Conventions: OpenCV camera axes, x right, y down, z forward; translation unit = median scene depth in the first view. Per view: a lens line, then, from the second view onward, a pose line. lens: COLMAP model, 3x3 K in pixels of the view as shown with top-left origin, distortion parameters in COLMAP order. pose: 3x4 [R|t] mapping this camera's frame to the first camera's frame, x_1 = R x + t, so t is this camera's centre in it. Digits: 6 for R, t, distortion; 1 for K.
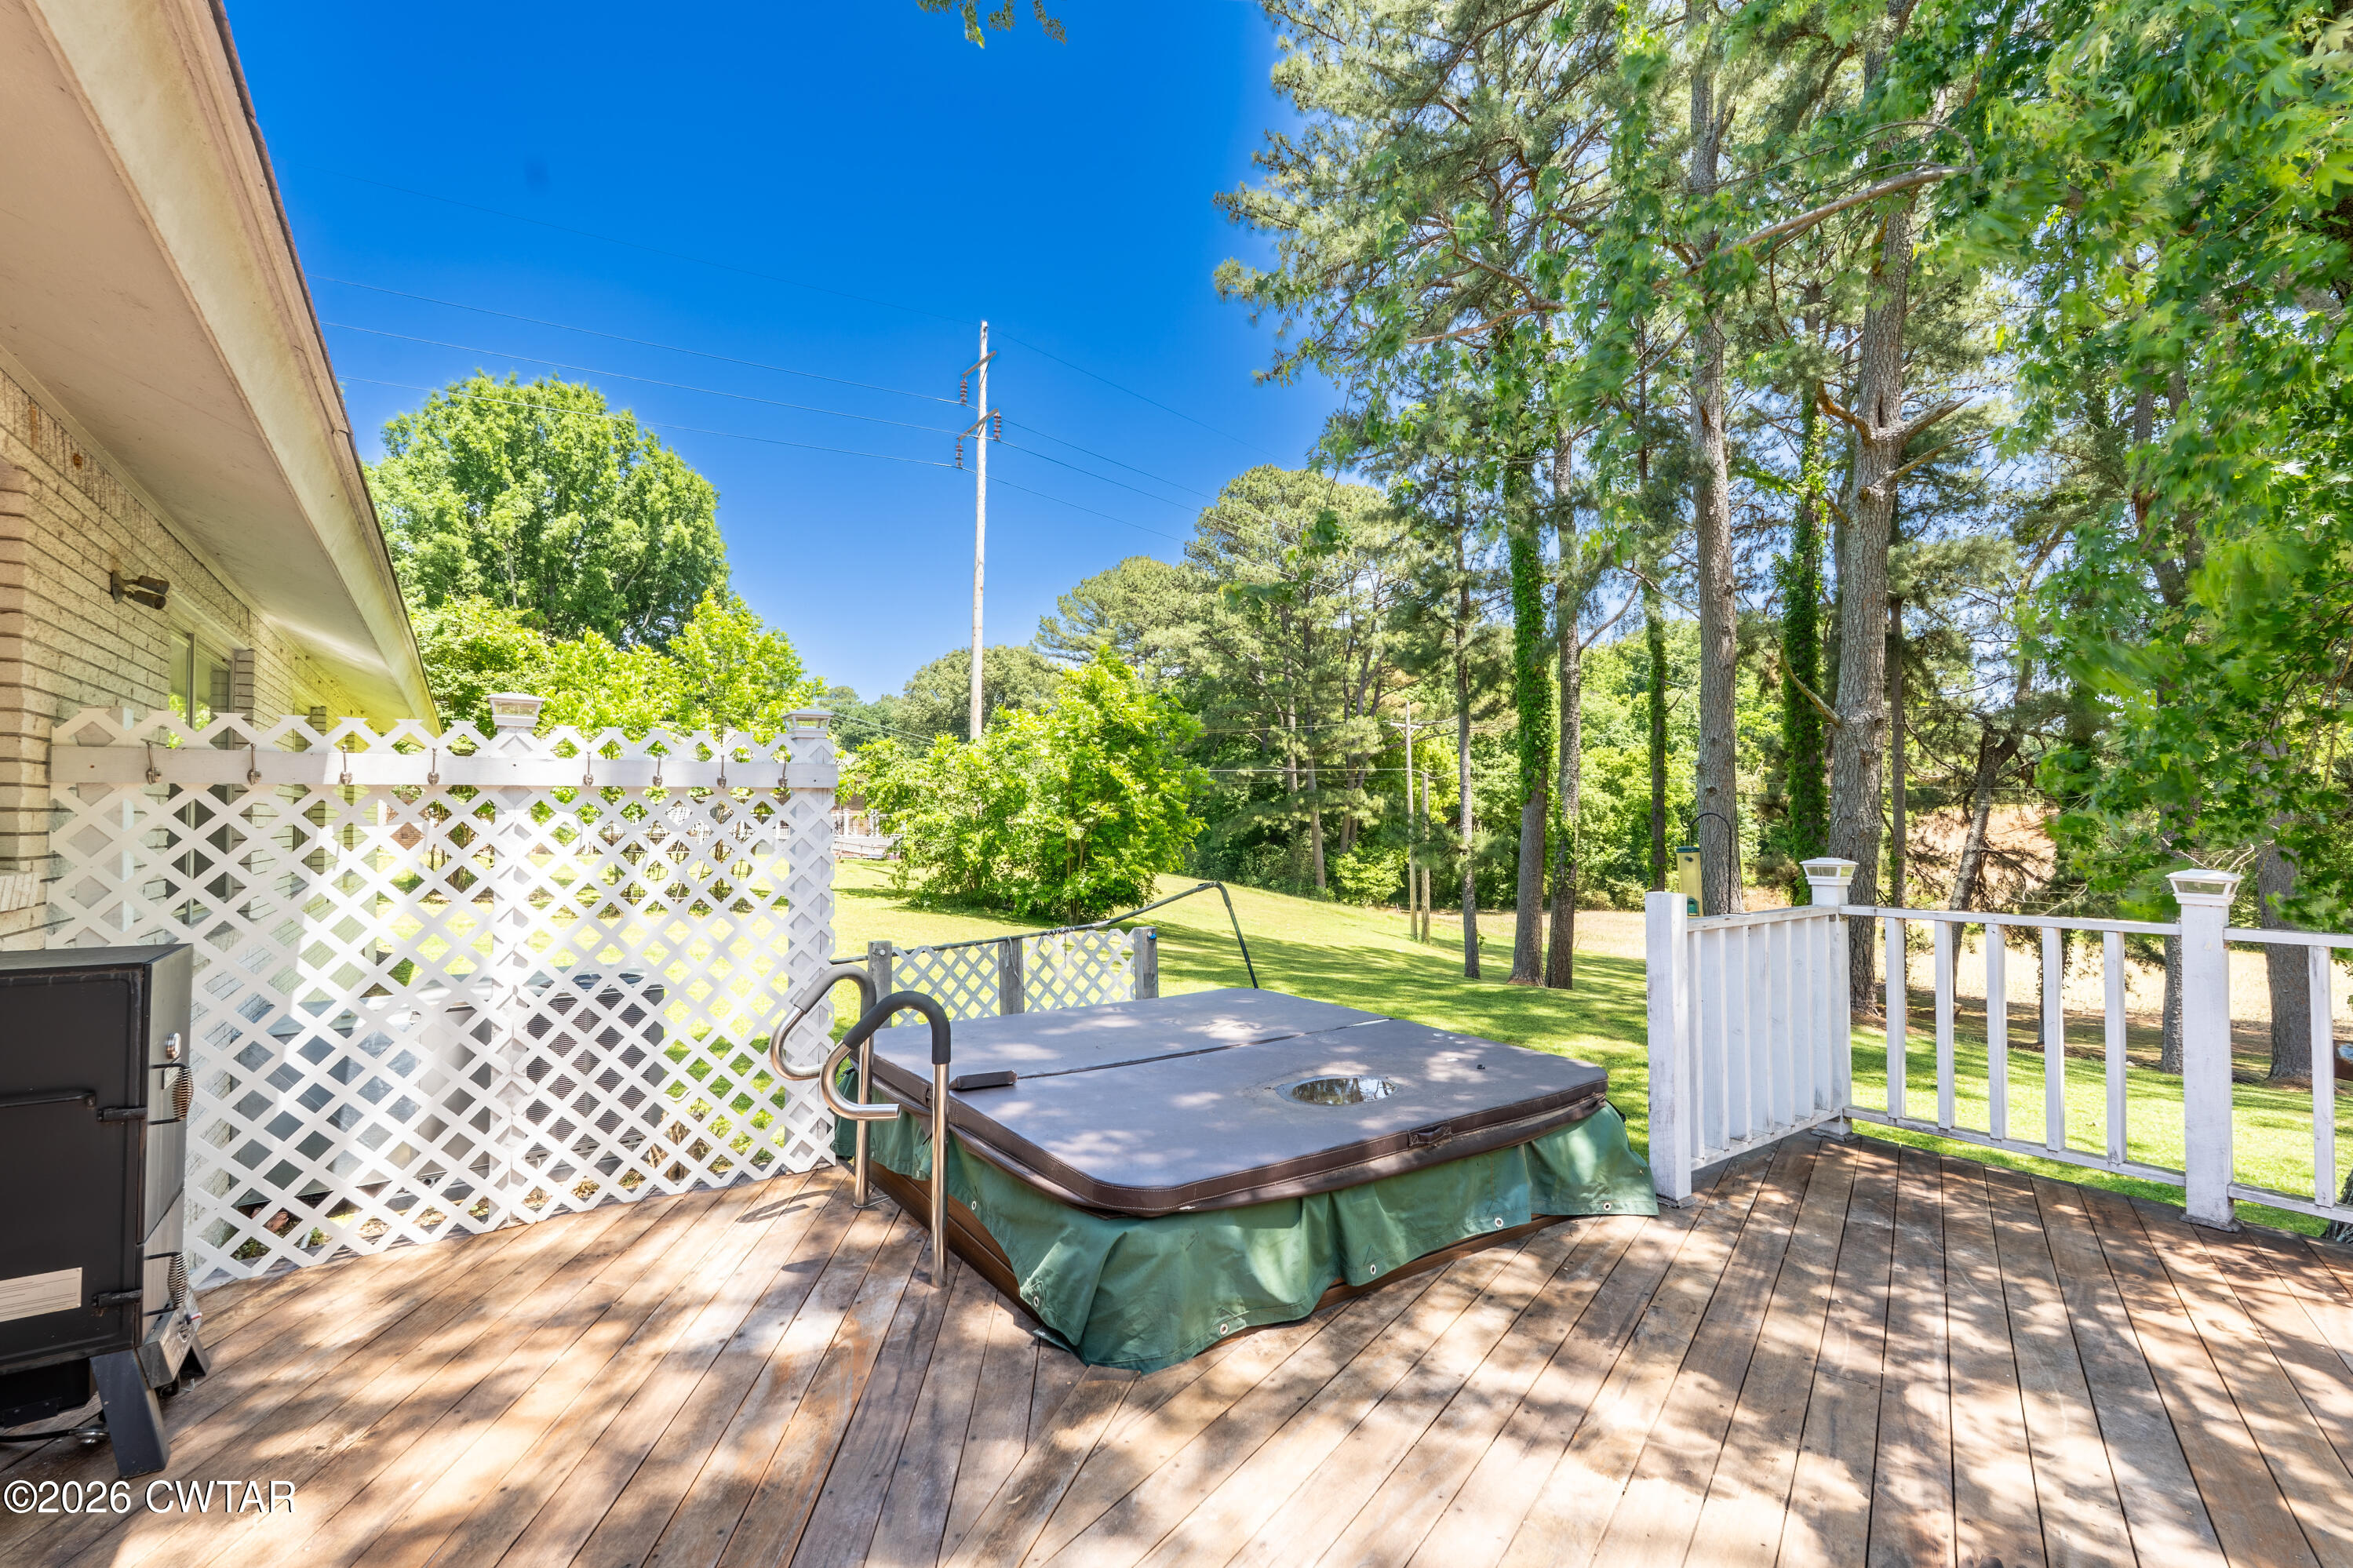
lens RADIAL K [[1028.8, 0, 1184.2], [0, 1028.8, 789.9], [0, 0, 1]] dist [-0.008691, 0.001439]
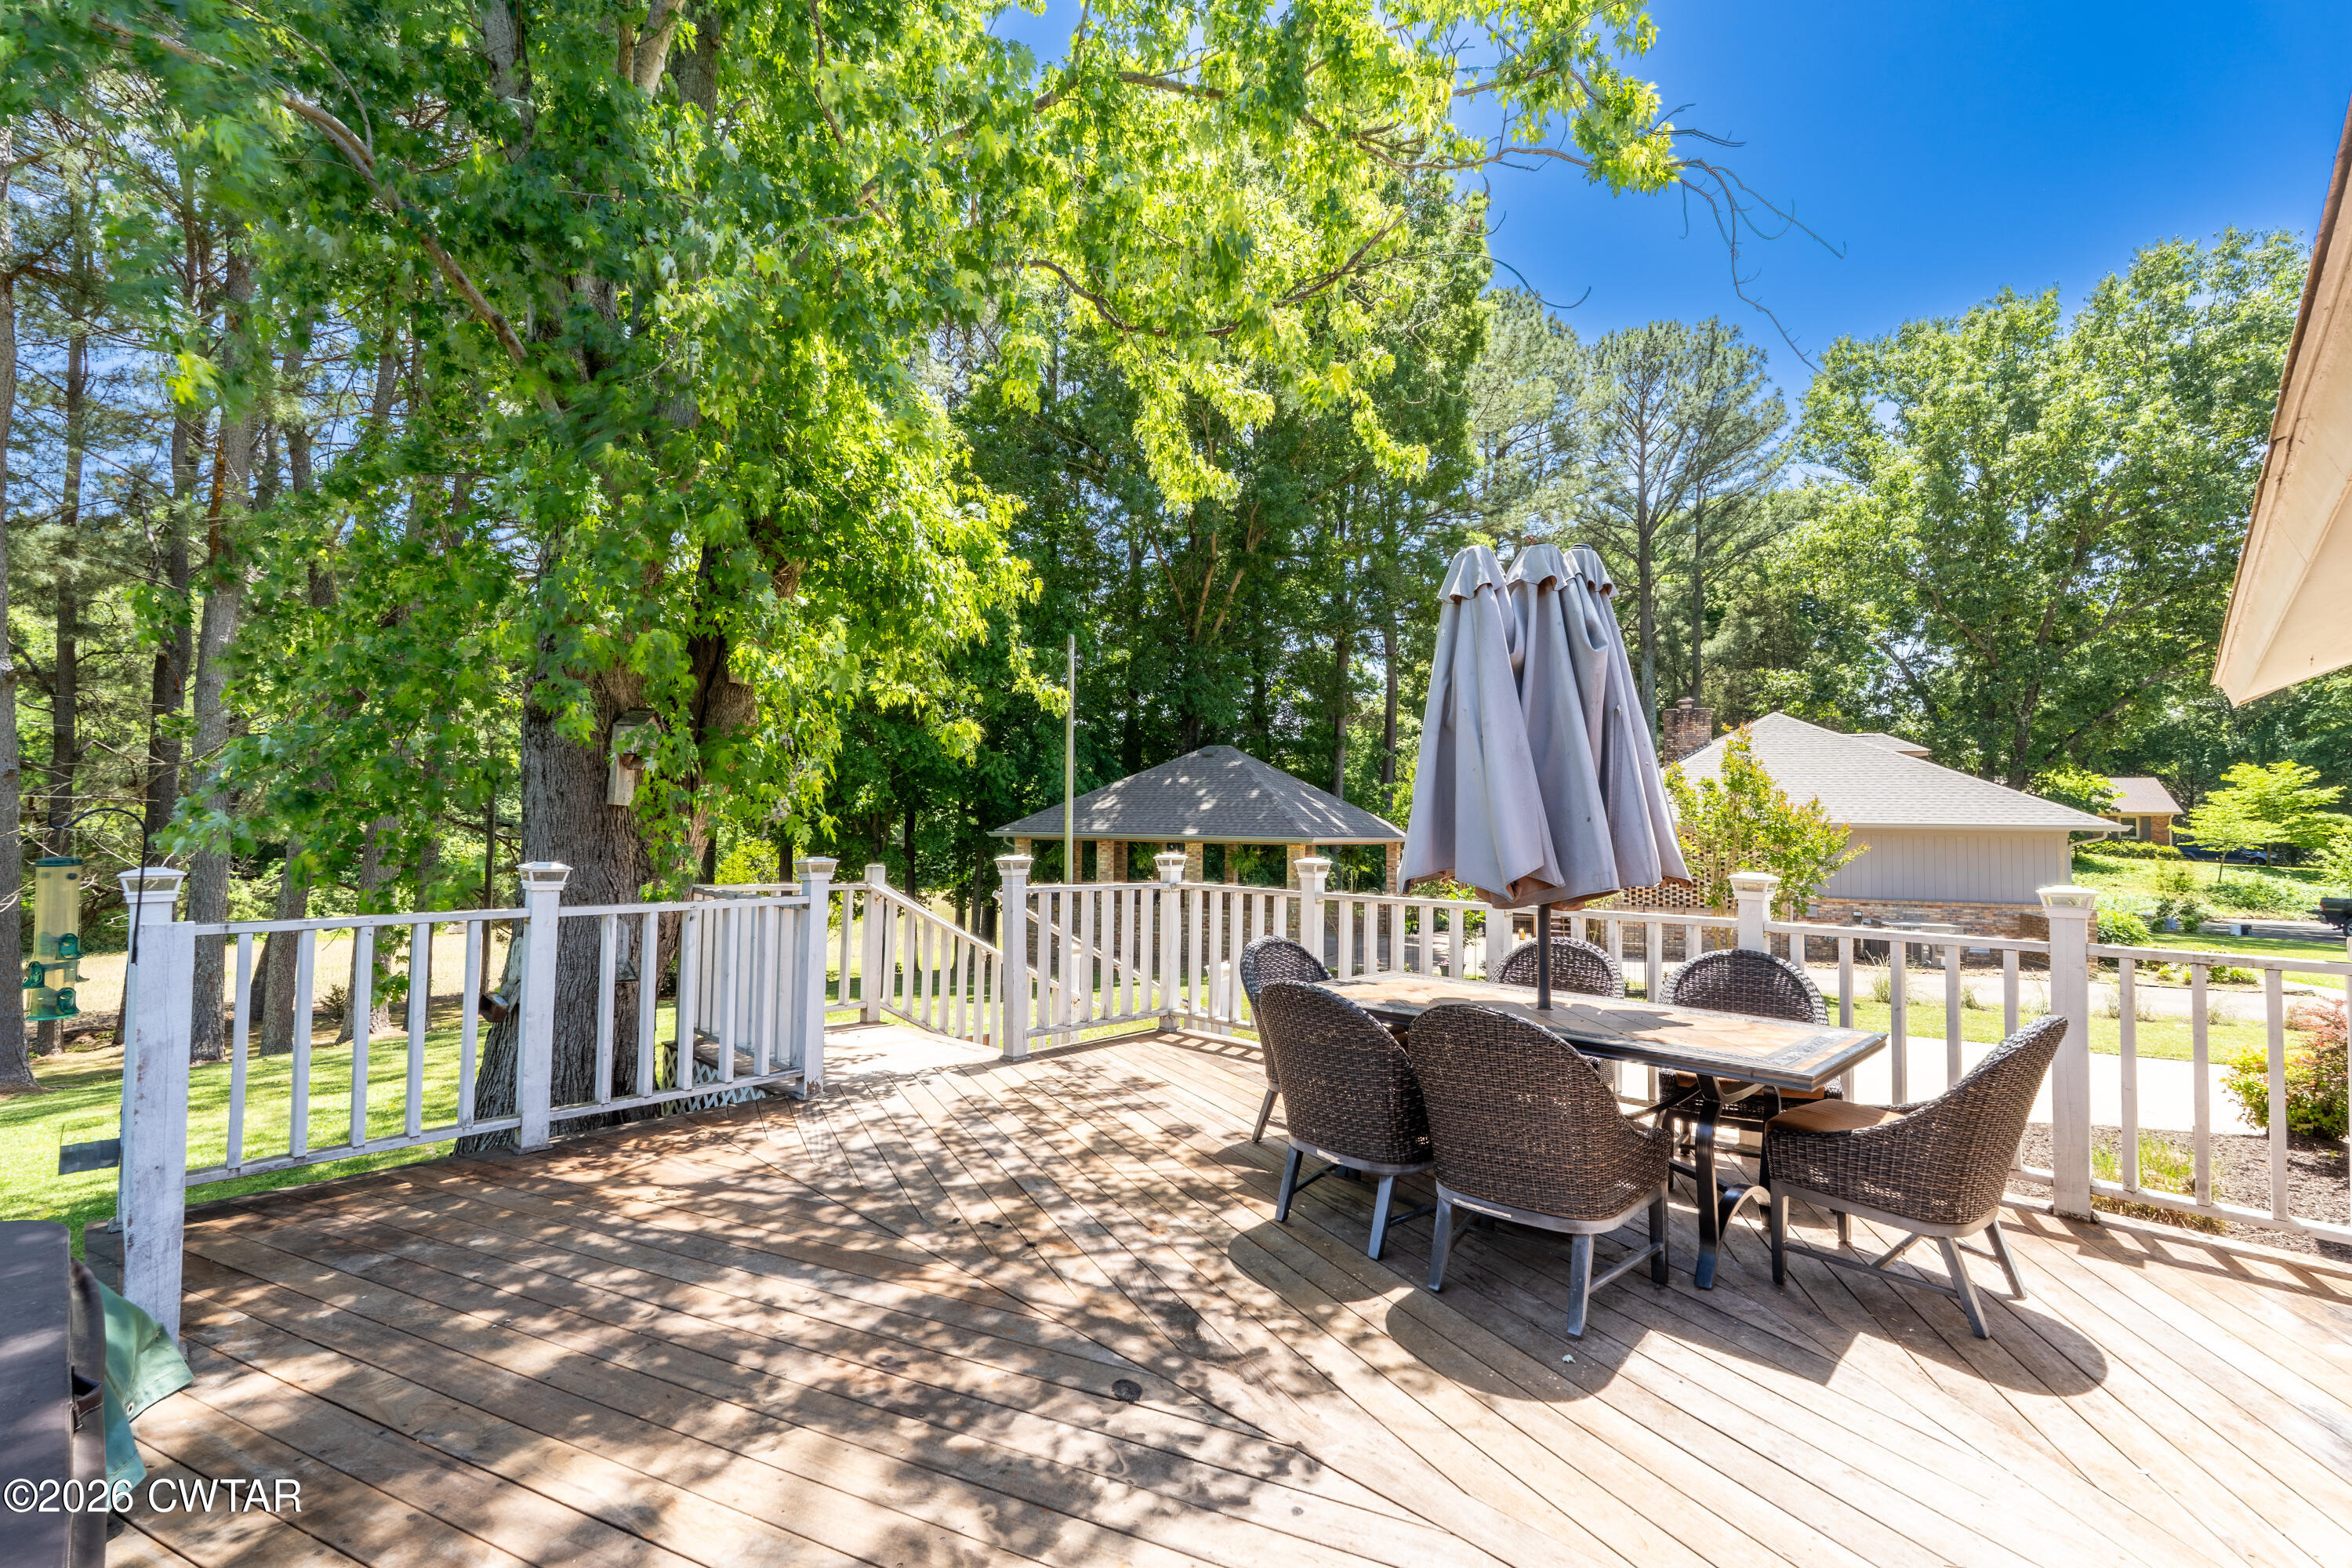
lens RADIAL K [[1028.5, 0, 1184.0], [0, 1028.5, 786.1], [0, 0, 1]] dist [-0.008691, 0.001439]
pose [[-0.193642, 0.038512, 0.980316, -0.473872], [-0.042980, 0.997937, -0.047694, 0.013815], [-0.980130, -0.051370, -0.191587, 0.597601]]
